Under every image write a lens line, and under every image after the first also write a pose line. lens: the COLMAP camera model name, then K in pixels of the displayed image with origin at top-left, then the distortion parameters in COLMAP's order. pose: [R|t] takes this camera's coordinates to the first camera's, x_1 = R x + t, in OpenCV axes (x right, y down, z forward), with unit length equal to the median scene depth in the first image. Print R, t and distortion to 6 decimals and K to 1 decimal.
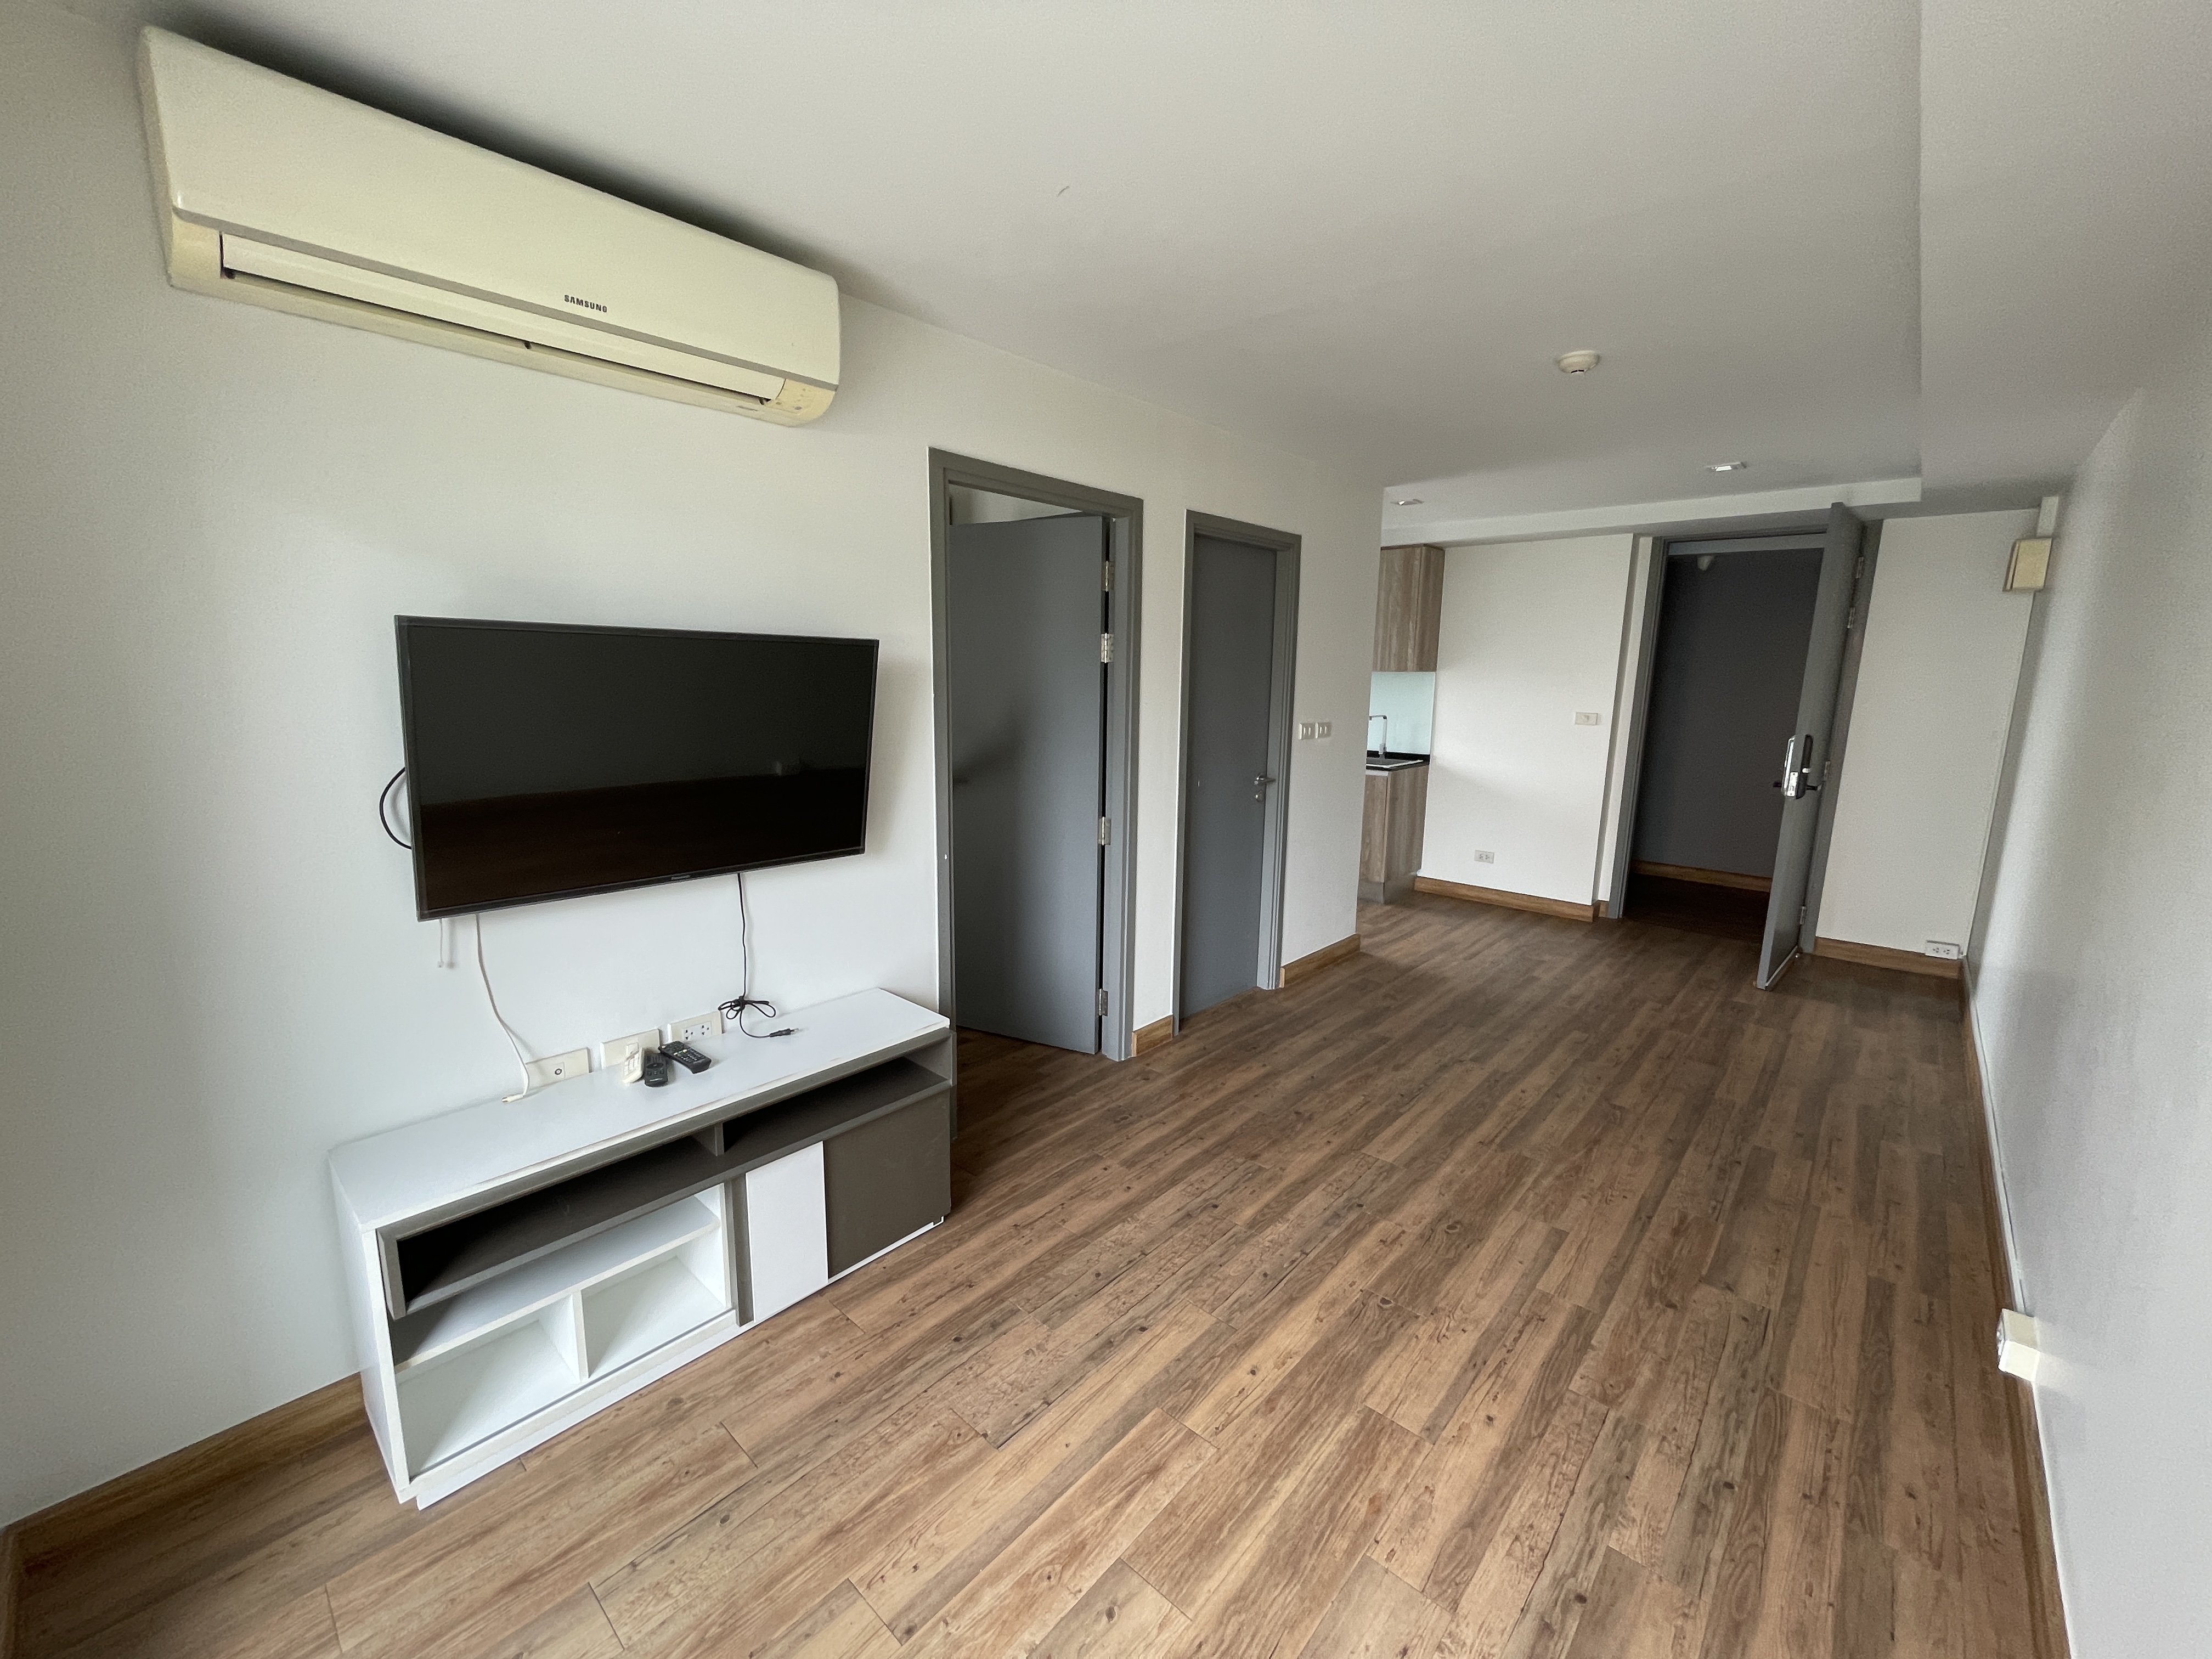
lens RADIAL K [[887.4, 0, 1103.3], [0, 887.4, 823.0], [0, 0, 1]] dist [-0.002150, 0.000292]
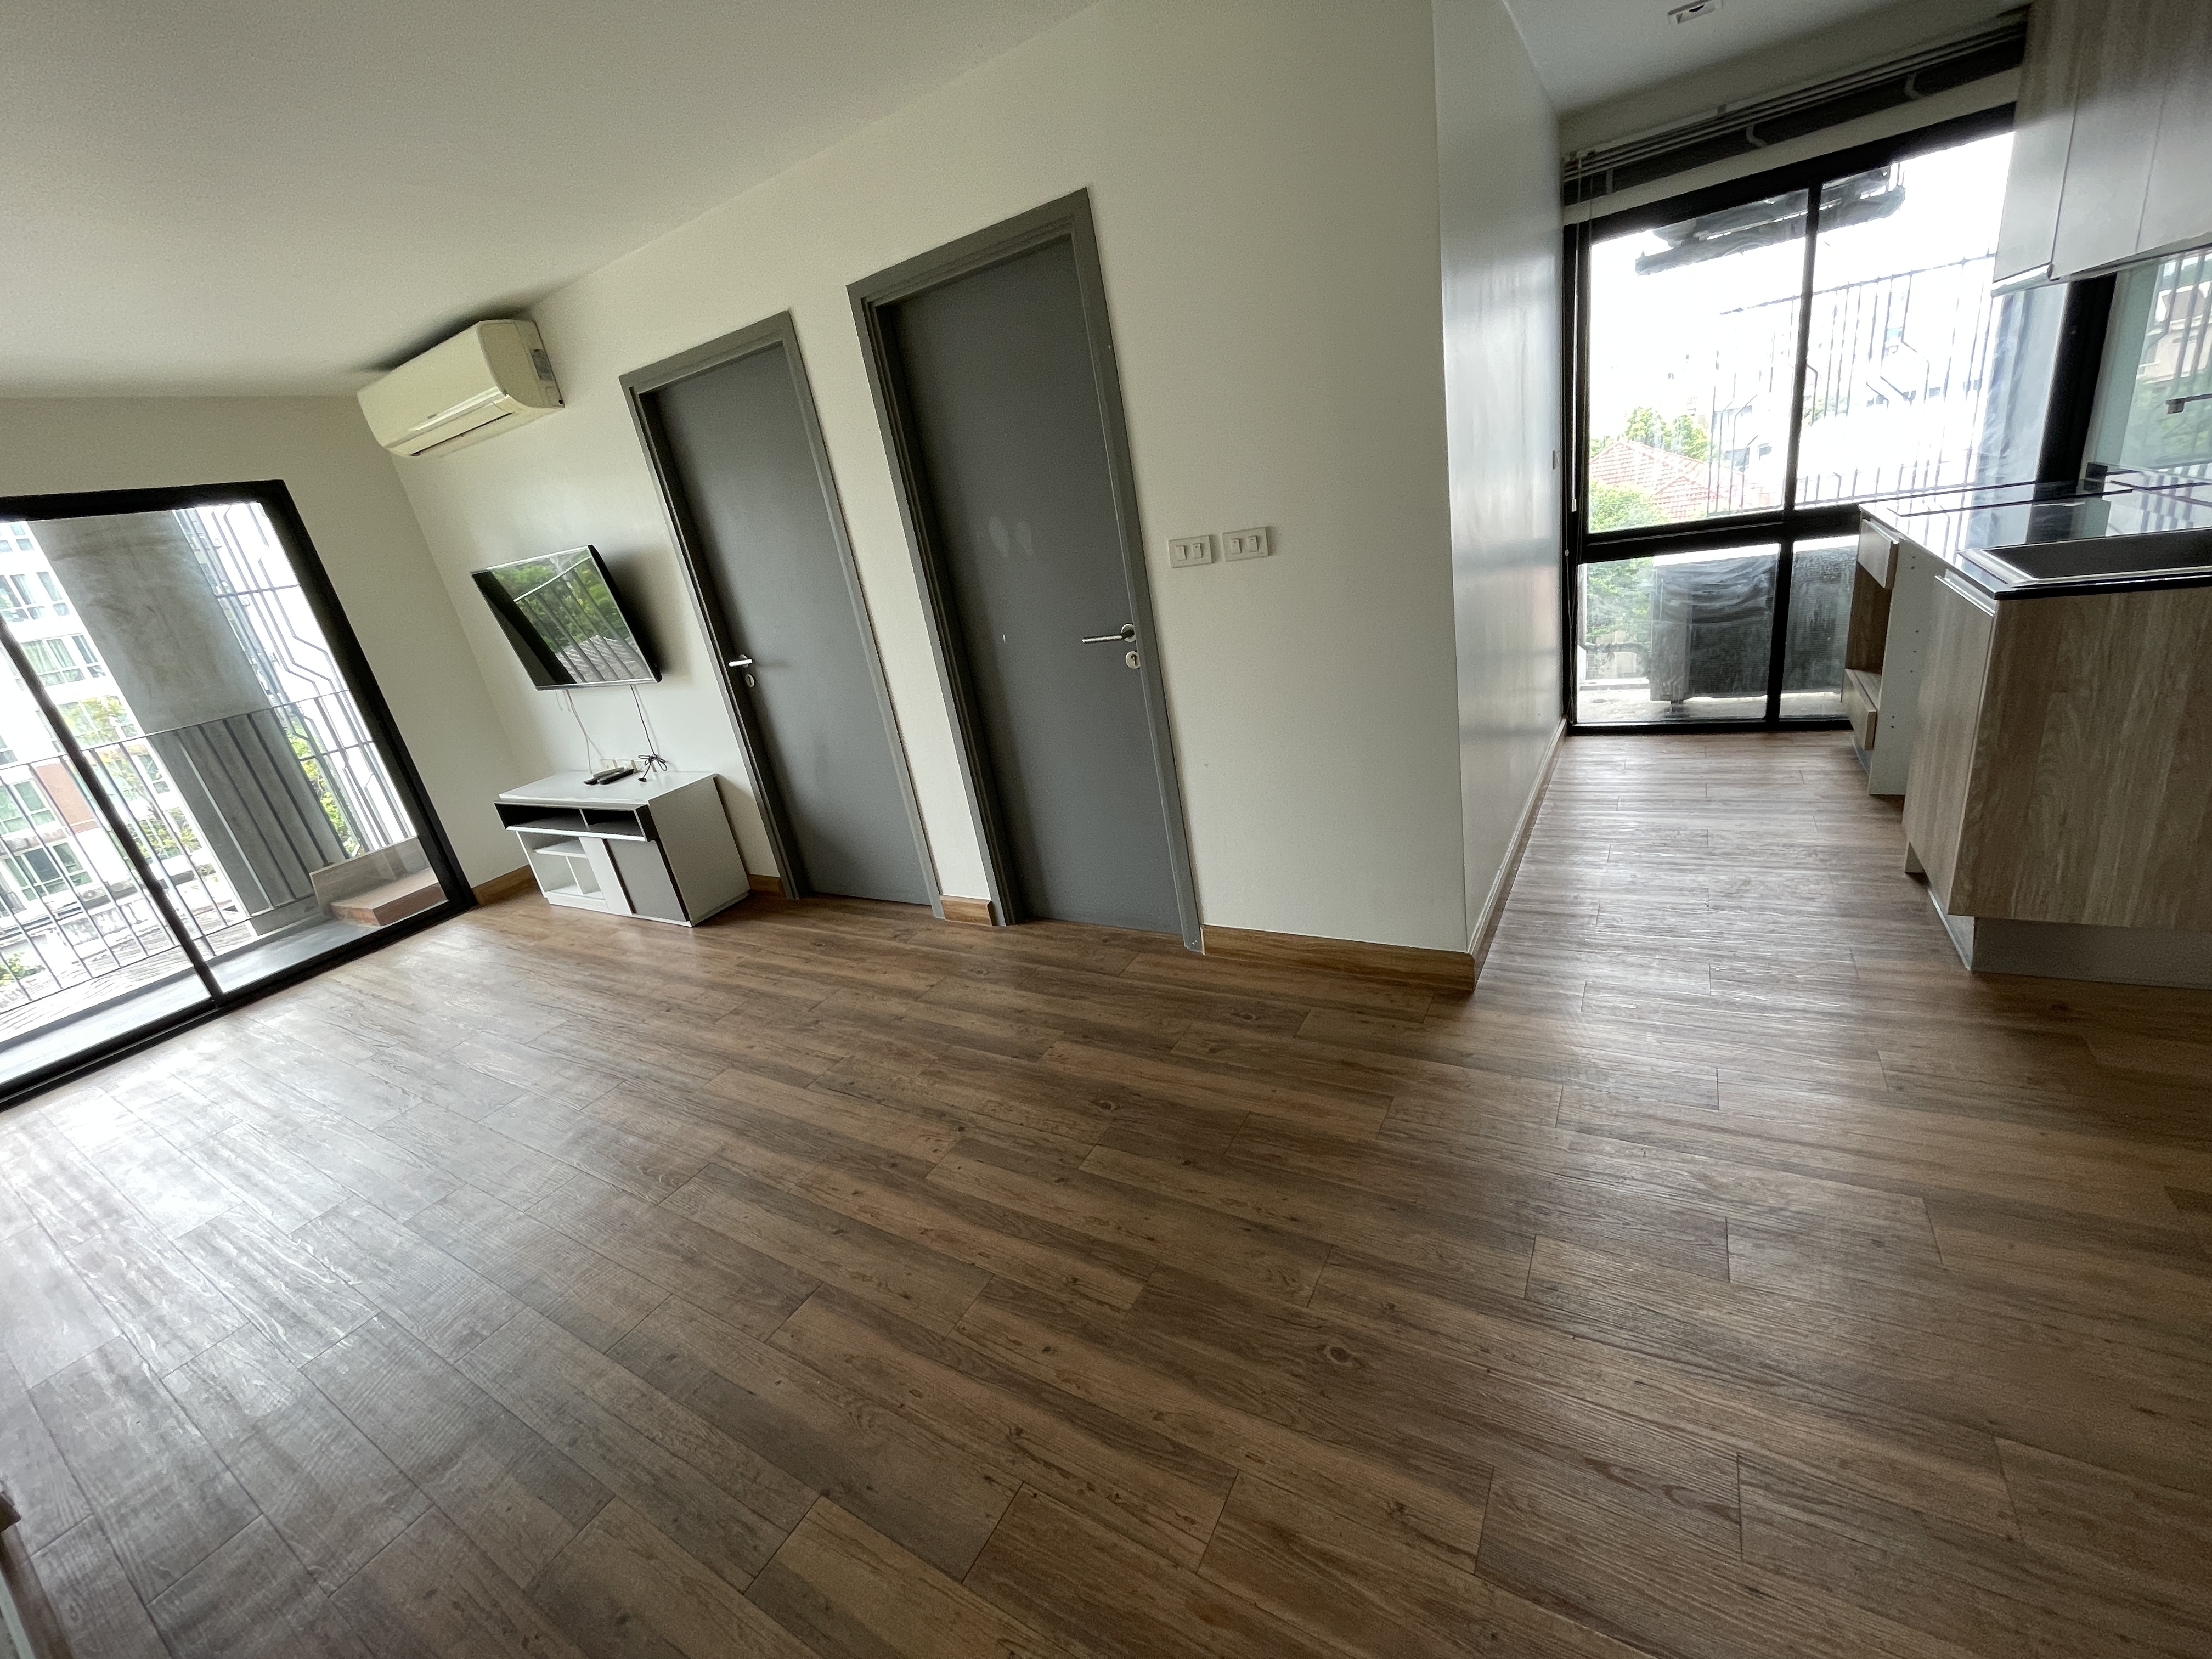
lens RADIAL K [[887.4, 0, 1109.4], [0, 887.4, 825.6], [0, 0, 1]] dist [-0.002150, 0.000292]
pose [[0.195964, 0.295418, -0.935054, 0.970819], [0.011852, 0.952759, 0.303496, -0.133424], [0.980539, -0.070557, 0.183206, 1.018399]]
